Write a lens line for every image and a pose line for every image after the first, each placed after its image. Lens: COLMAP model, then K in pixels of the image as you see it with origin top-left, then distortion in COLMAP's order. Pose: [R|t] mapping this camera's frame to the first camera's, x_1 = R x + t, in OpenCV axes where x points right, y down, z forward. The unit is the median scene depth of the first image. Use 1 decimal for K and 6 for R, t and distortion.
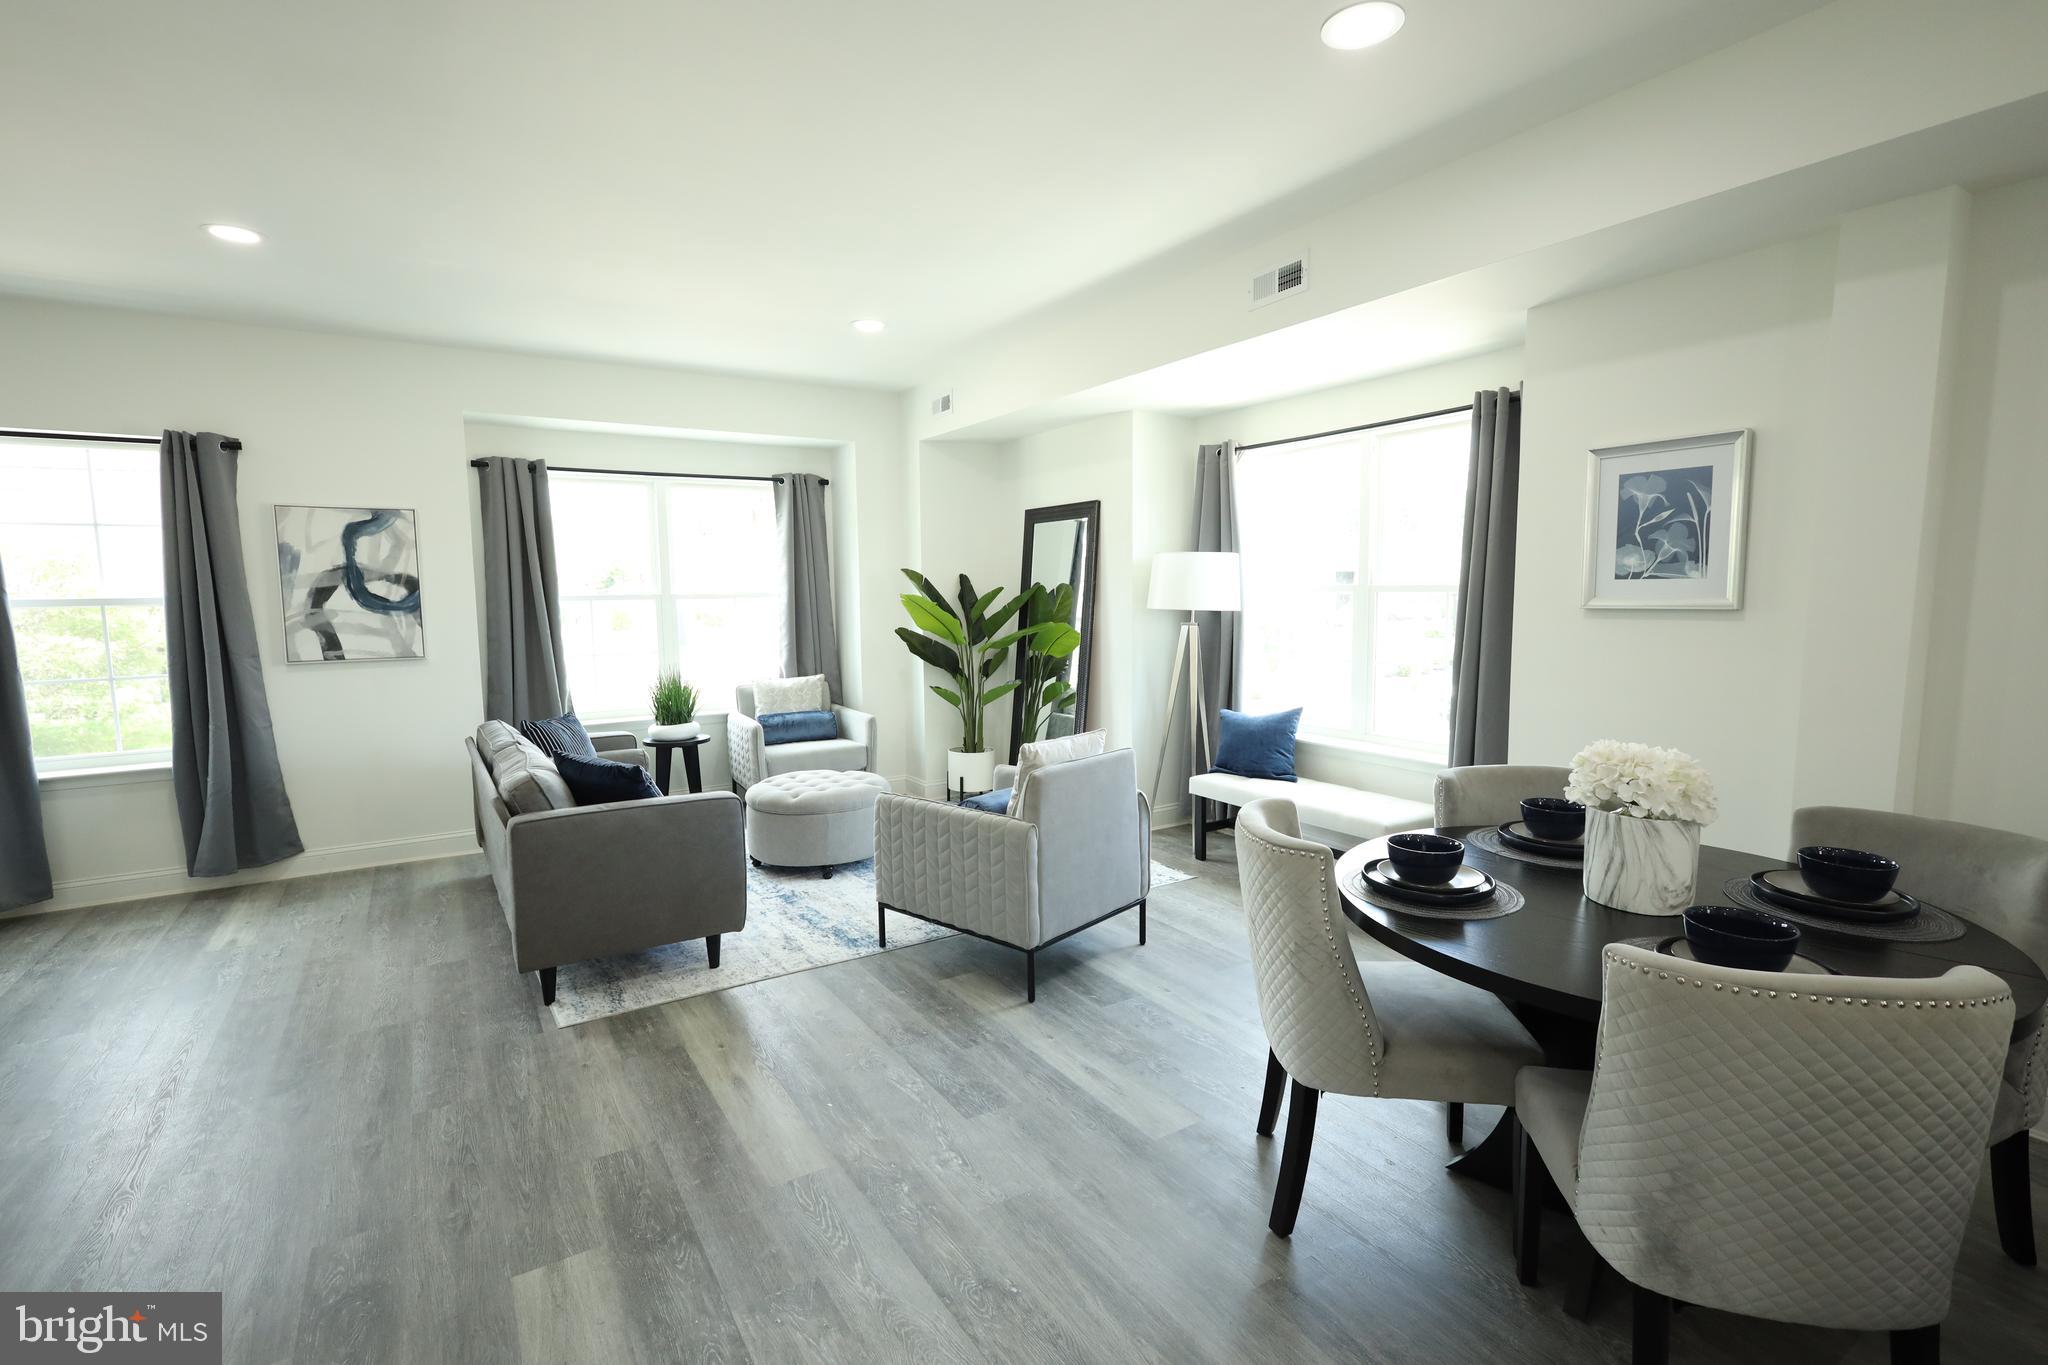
lens RADIAL K [[942.8, 0, 1020.7], [0, 942.8, 681.3], [0, 0, 1]] dist [0.001975, 0.000240]
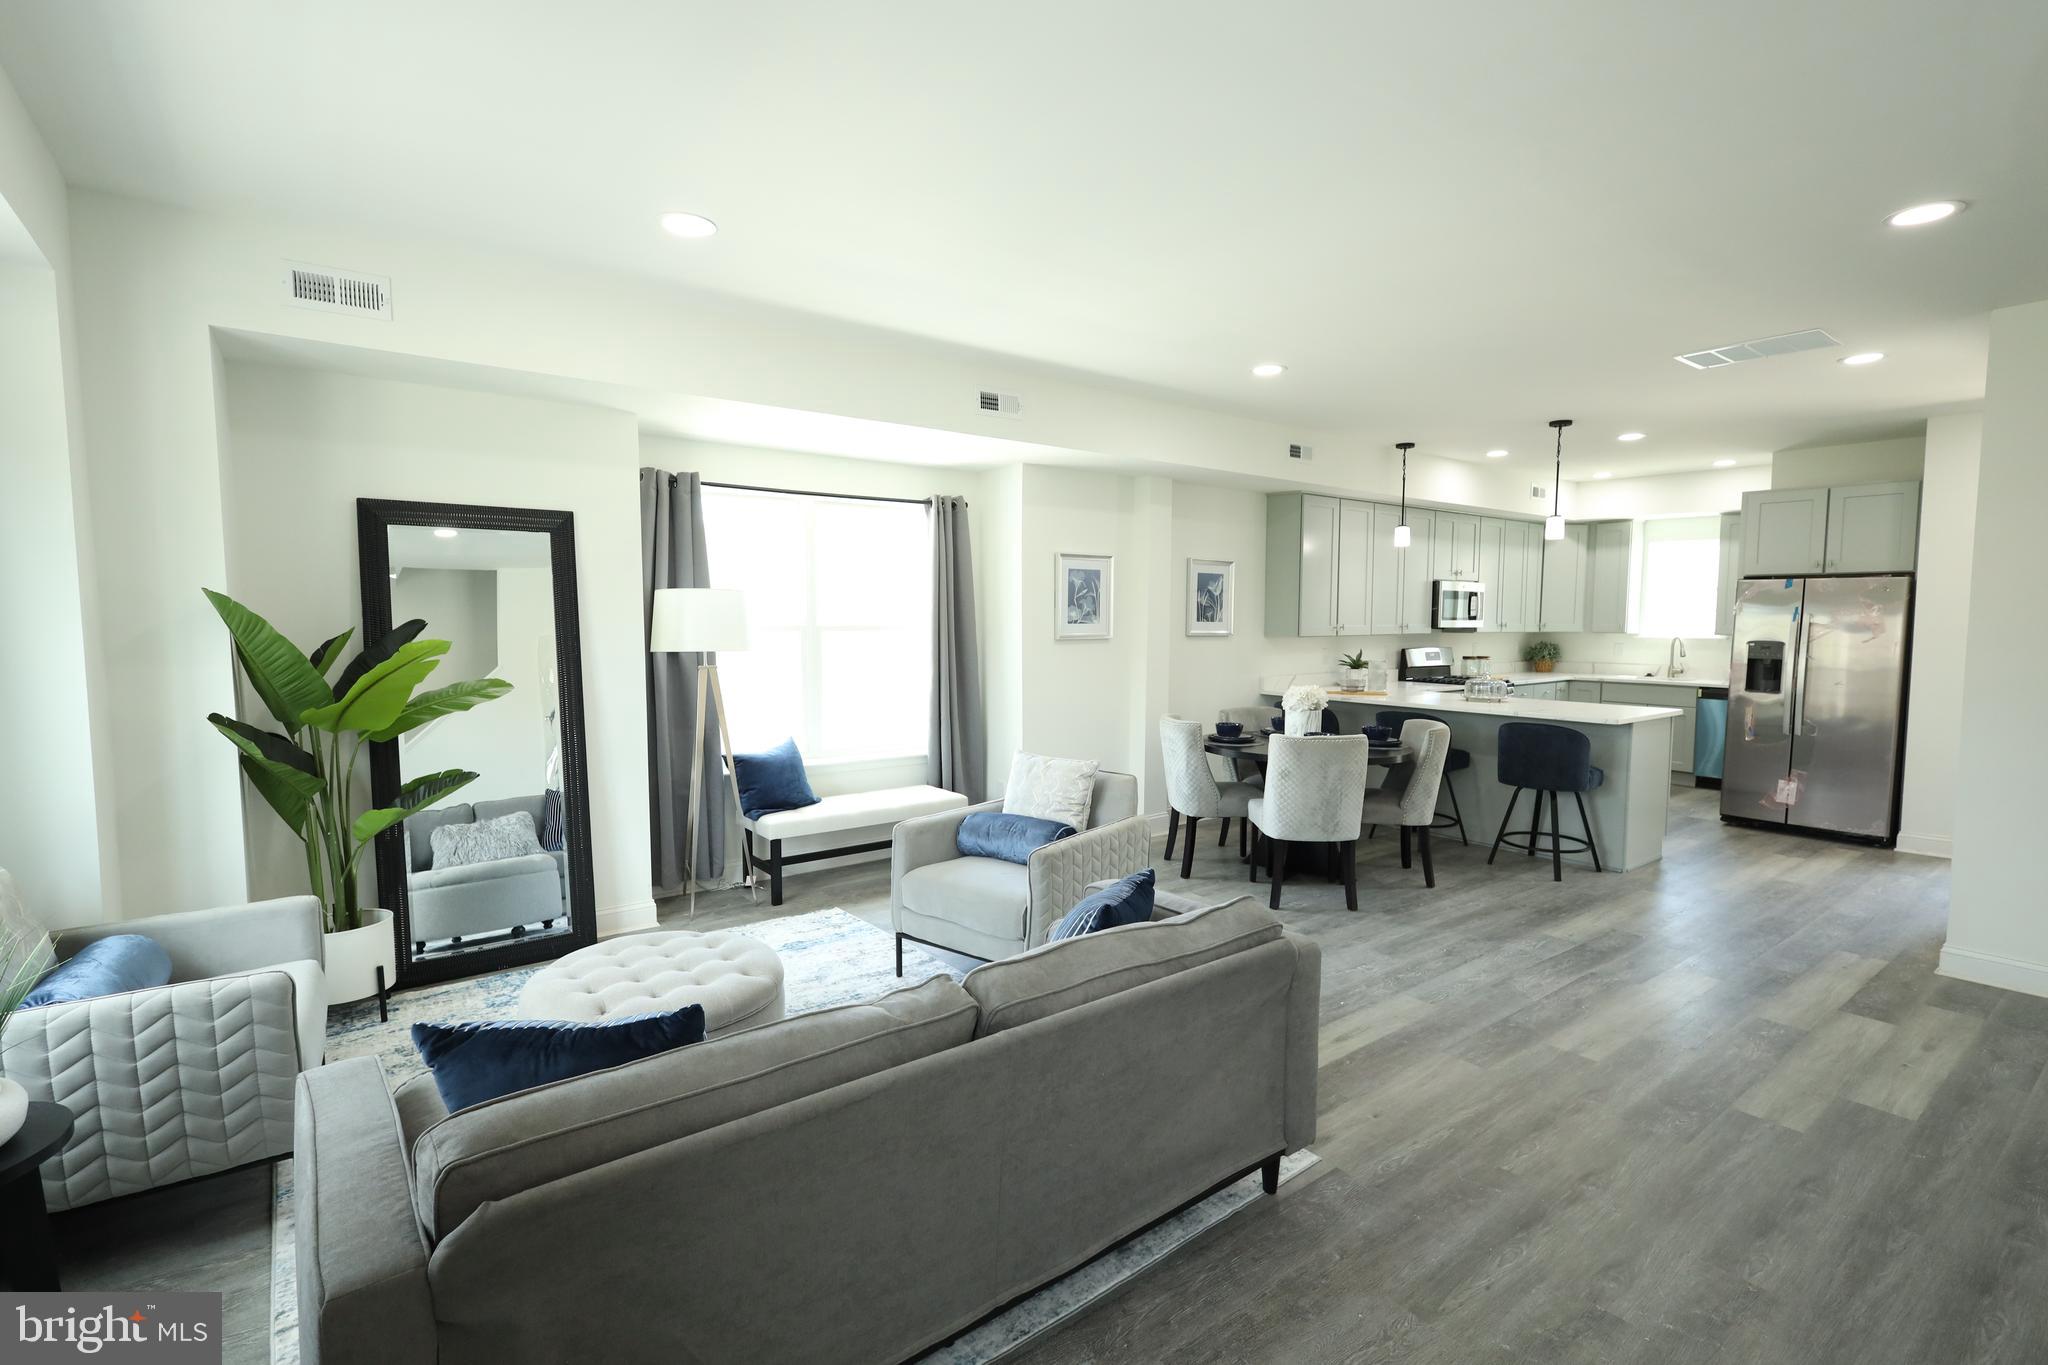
lens RADIAL K [[942.8, 0, 1011.1], [0, 942.8, 672.6], [0, 0, 1]] dist [0.001975, 0.000240]
pose [[-0.080563, -0.053735, 0.995300, -0.885679], [0.092835, 0.993801, 0.061169, -0.096689], [-0.992417, 0.097327, -0.075075, 0.896510]]
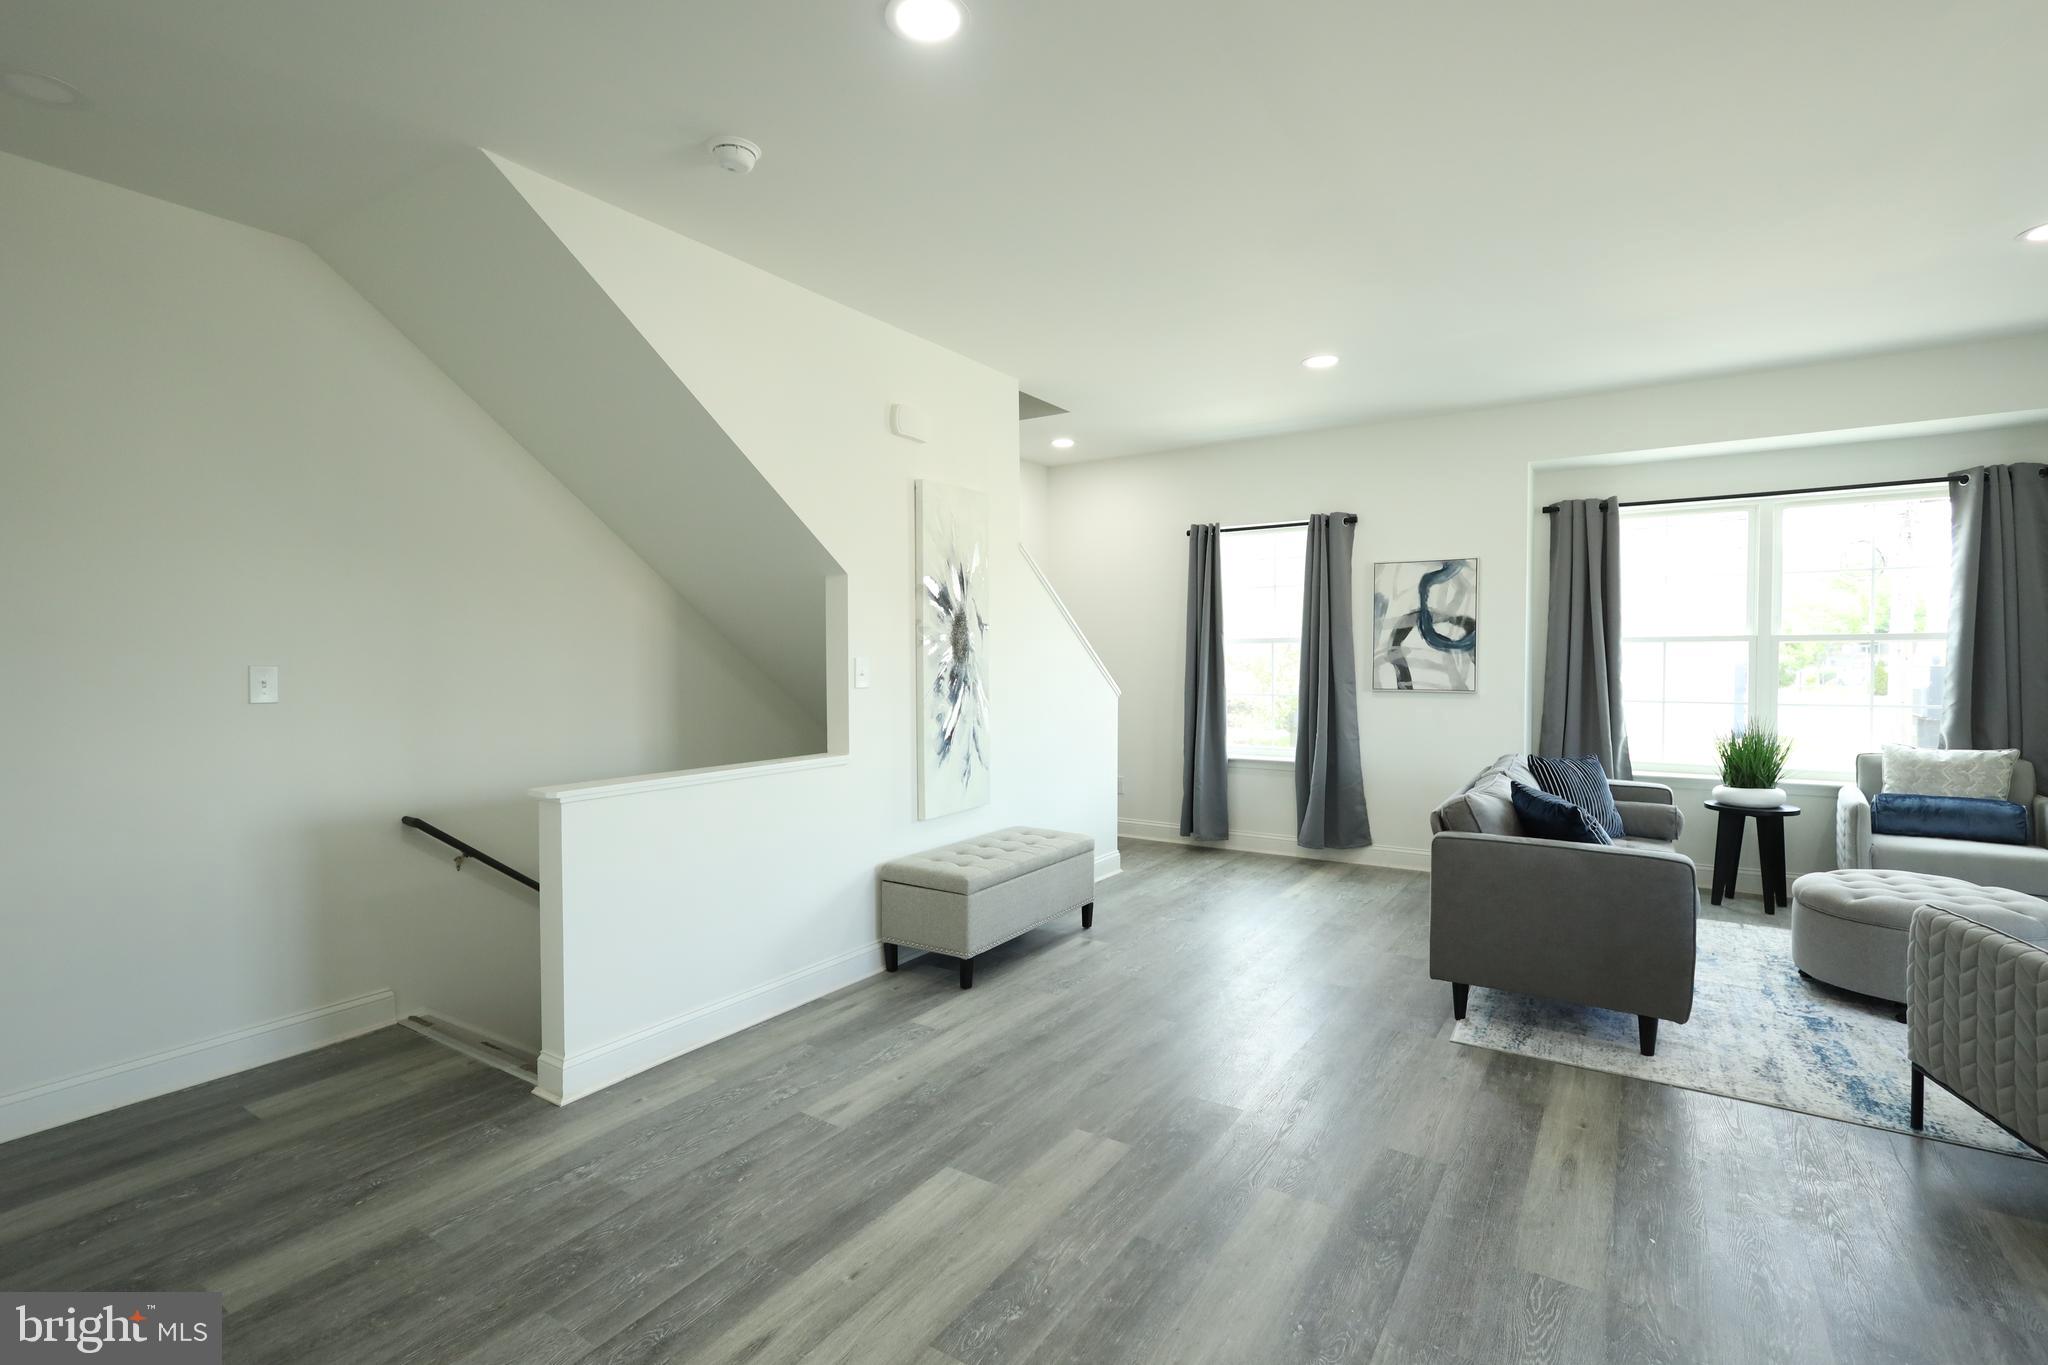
lens RADIAL K [[942.8, 0, 1025.4], [0, 942.8, 686.0], [0, 0, 1]] dist [0.001975, 0.000240]
pose [[0.411221, 0.040636, -0.910630, 0.171088], [-0.088820, 0.996038, 0.004338, 0.011153], [0.907198, 0.079099, 0.413201, 0.081015]]
